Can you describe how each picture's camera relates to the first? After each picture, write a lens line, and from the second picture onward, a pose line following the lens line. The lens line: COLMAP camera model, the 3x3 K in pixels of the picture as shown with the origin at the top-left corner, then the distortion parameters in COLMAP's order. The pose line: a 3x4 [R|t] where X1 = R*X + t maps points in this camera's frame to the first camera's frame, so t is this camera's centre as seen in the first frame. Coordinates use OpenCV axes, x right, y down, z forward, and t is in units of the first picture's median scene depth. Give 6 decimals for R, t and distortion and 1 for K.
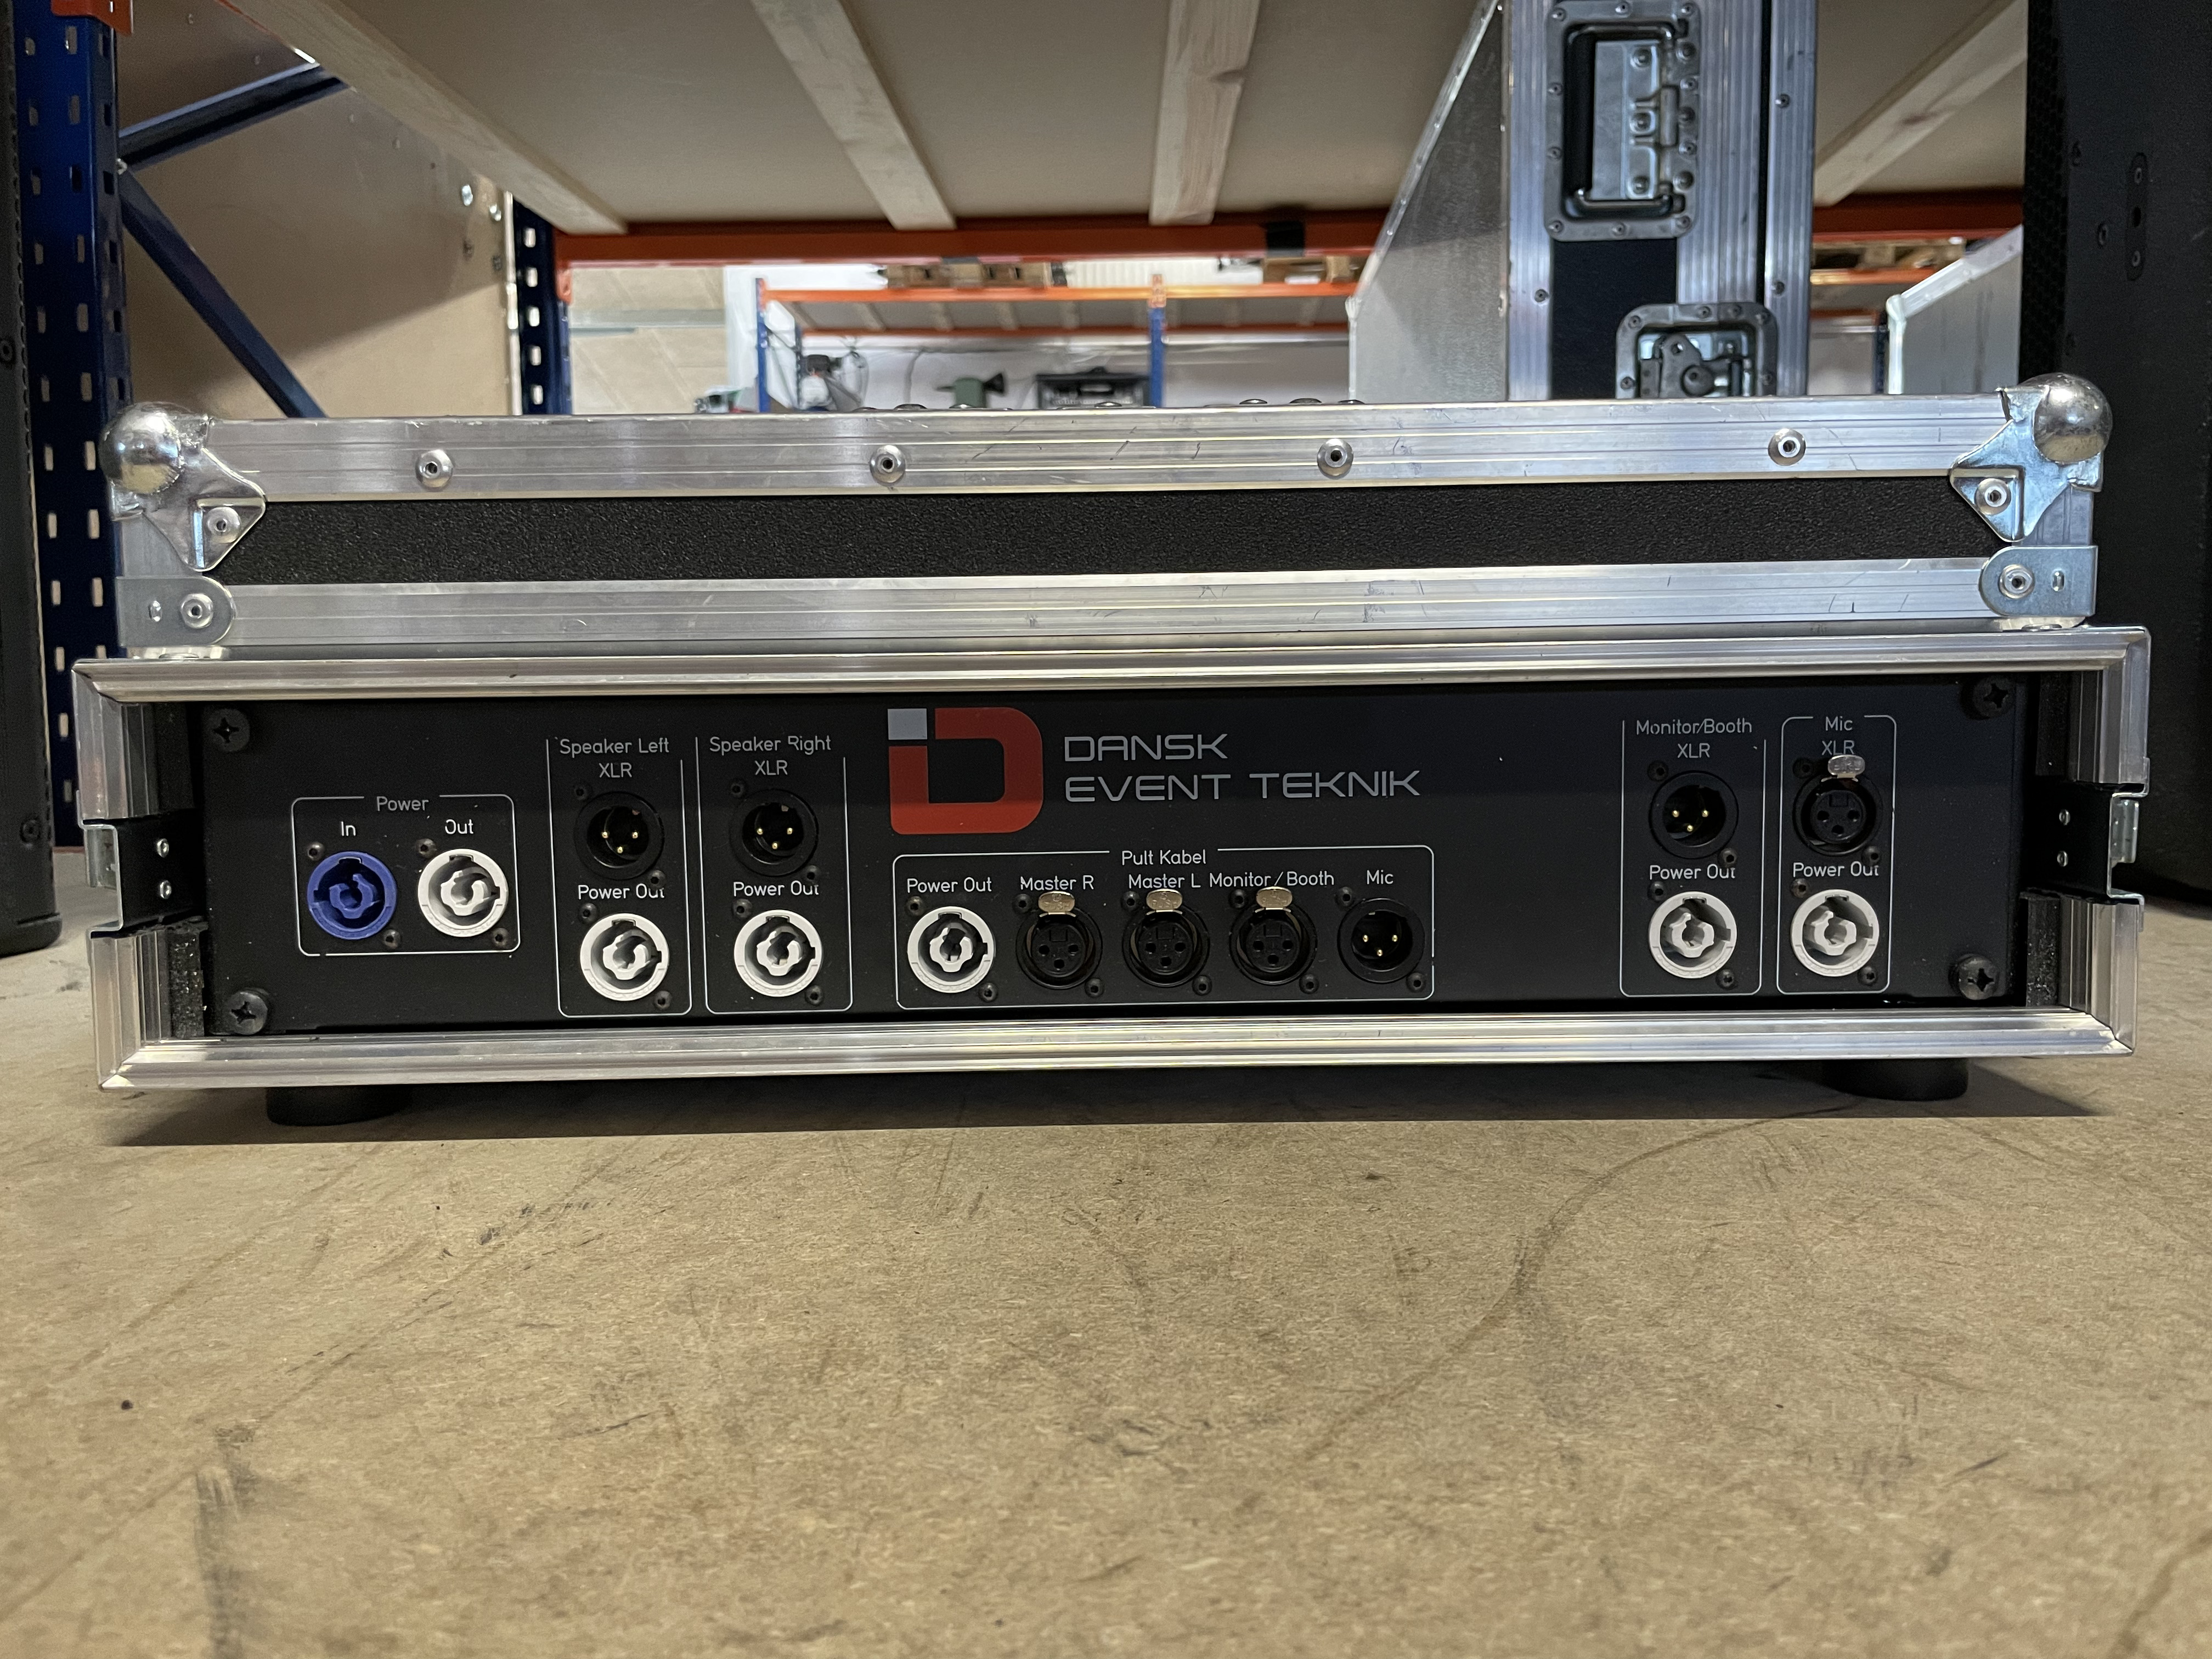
lens RADIAL K [[1673.9, 0, 1126.7], [0, 1673.9, 814.7], [0, 0, 1]] dist [0.078368, -0.110974]
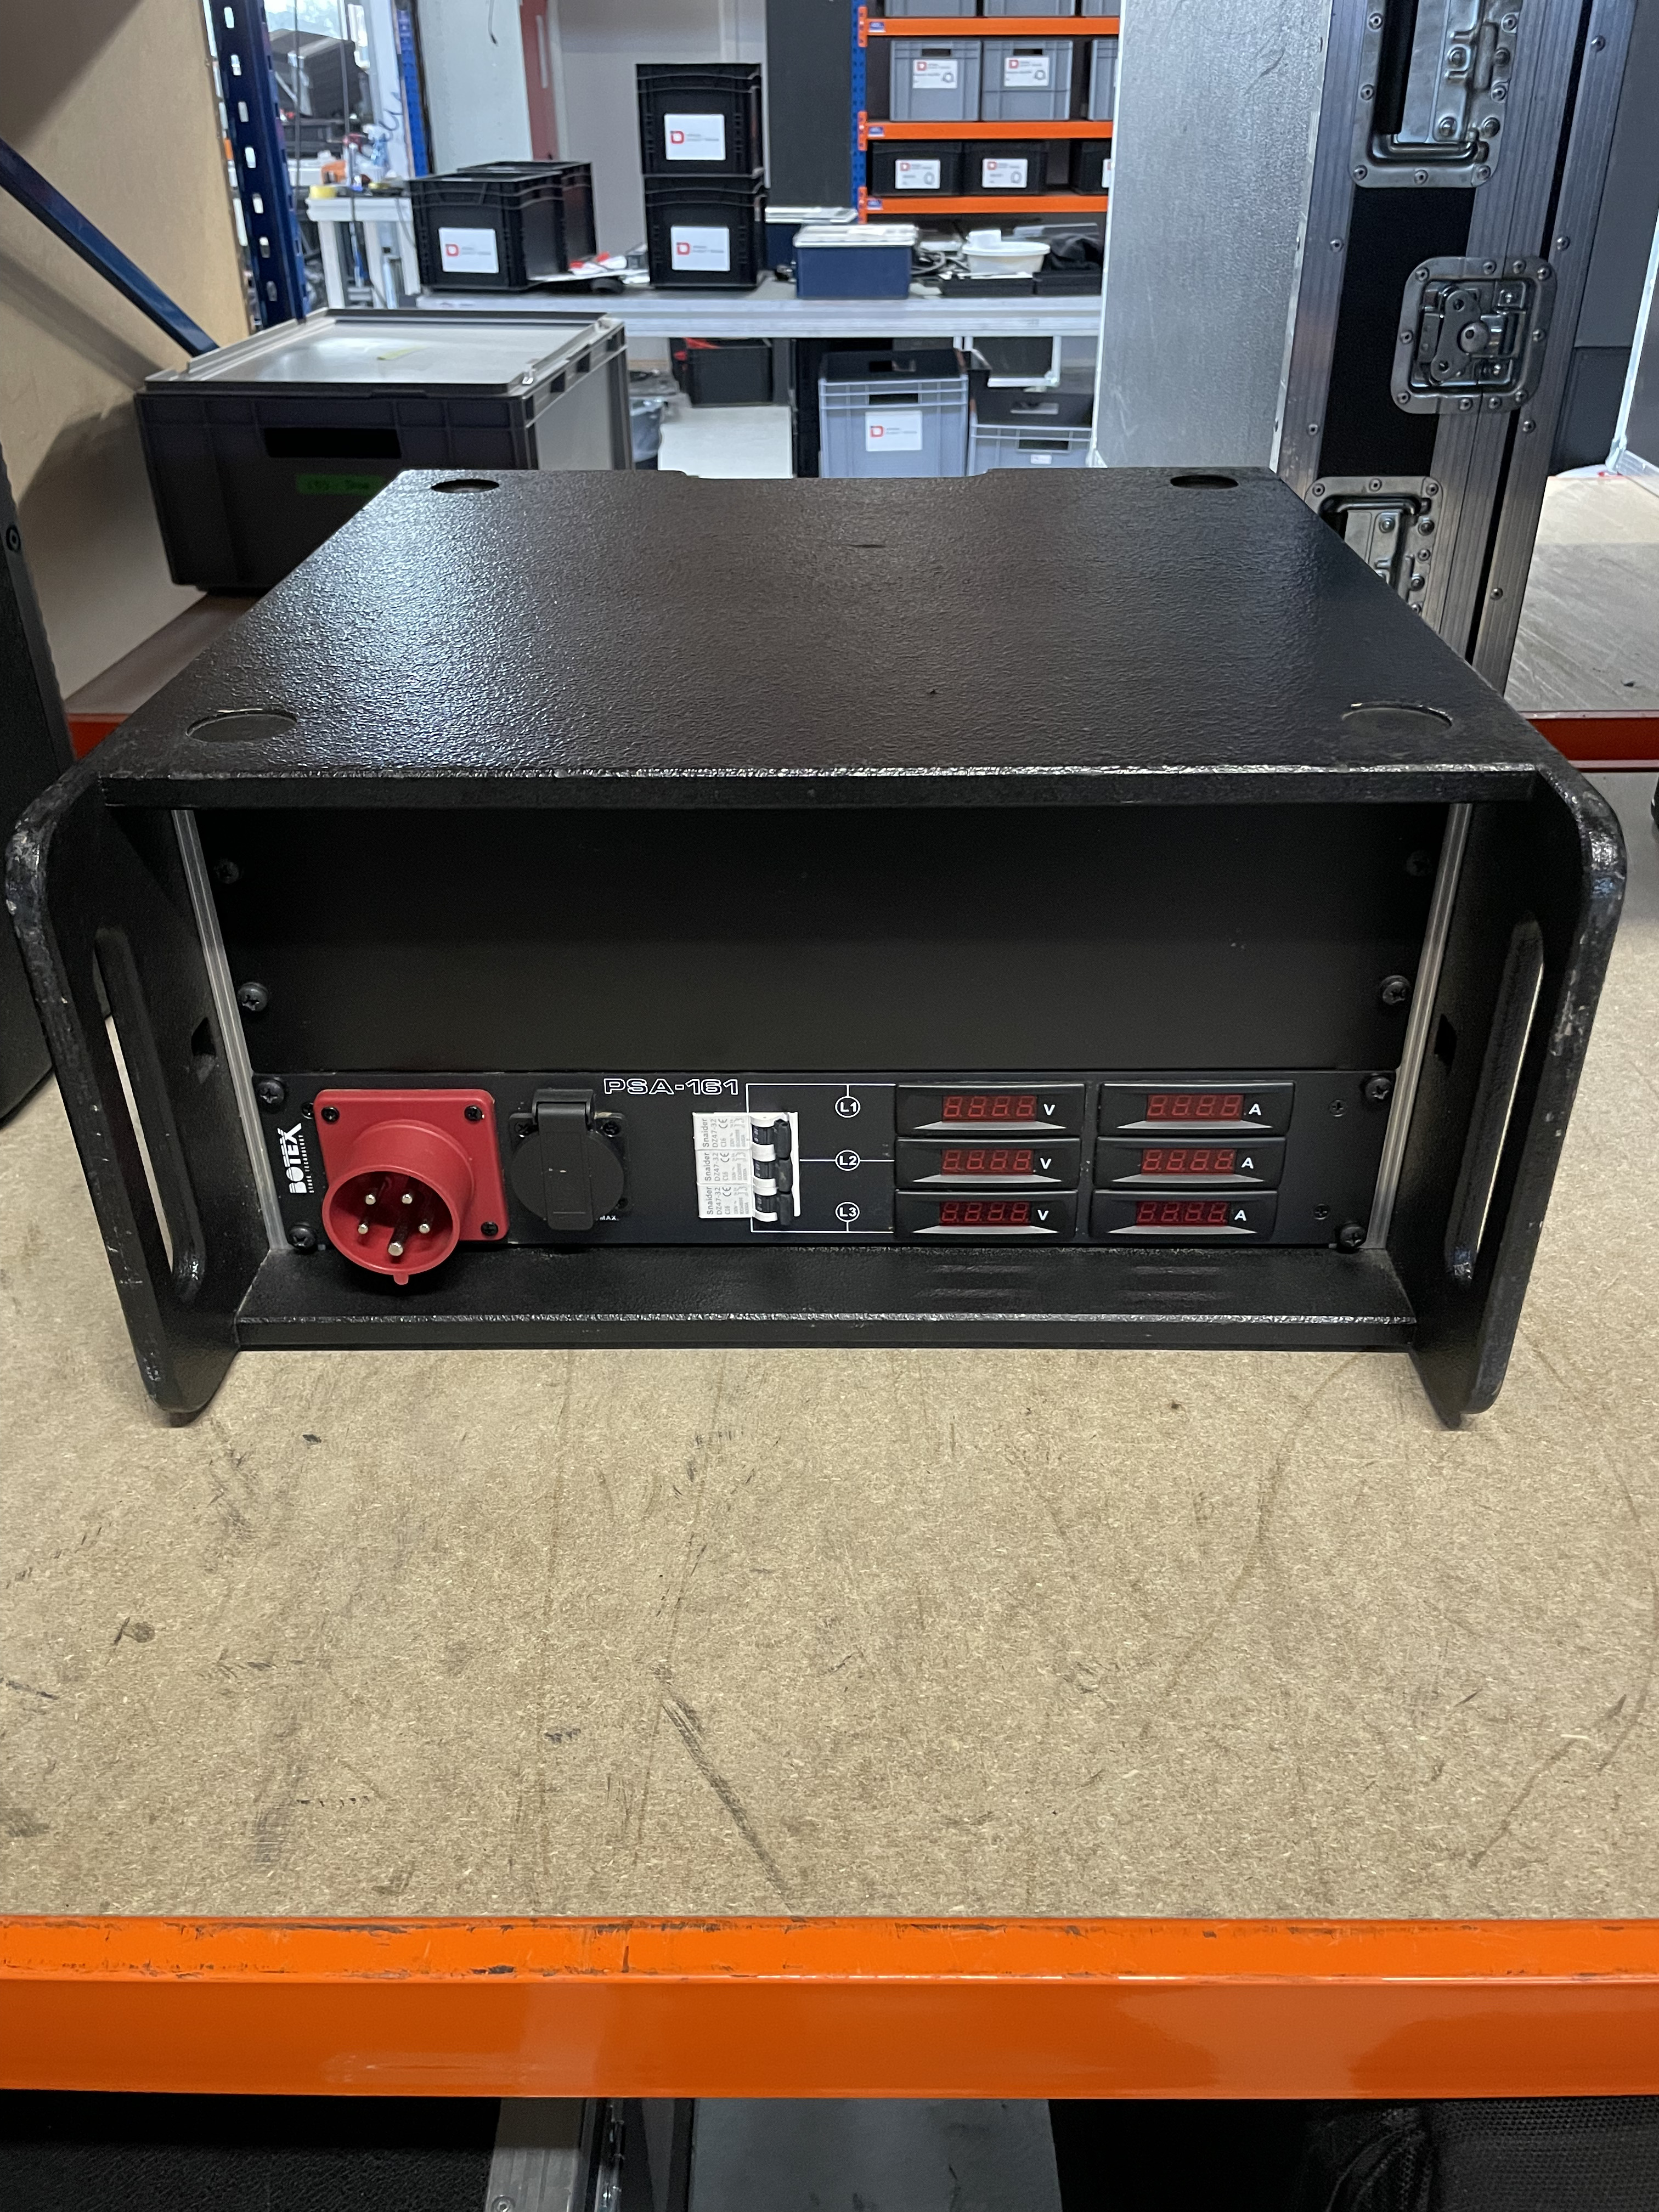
lens RADIAL K [[1673.9, 0, 844.7], [0, 1673.9, 1078.4], [0, 0, 1]] dist [0.078368, -0.110974]
pose [[0.999662, -0.006659, 0.025137, -0.255545], [-0.005013, 0.899183, 0.437543, -0.917853], [-0.025517, -0.437522, 0.898846, -0.436923]]
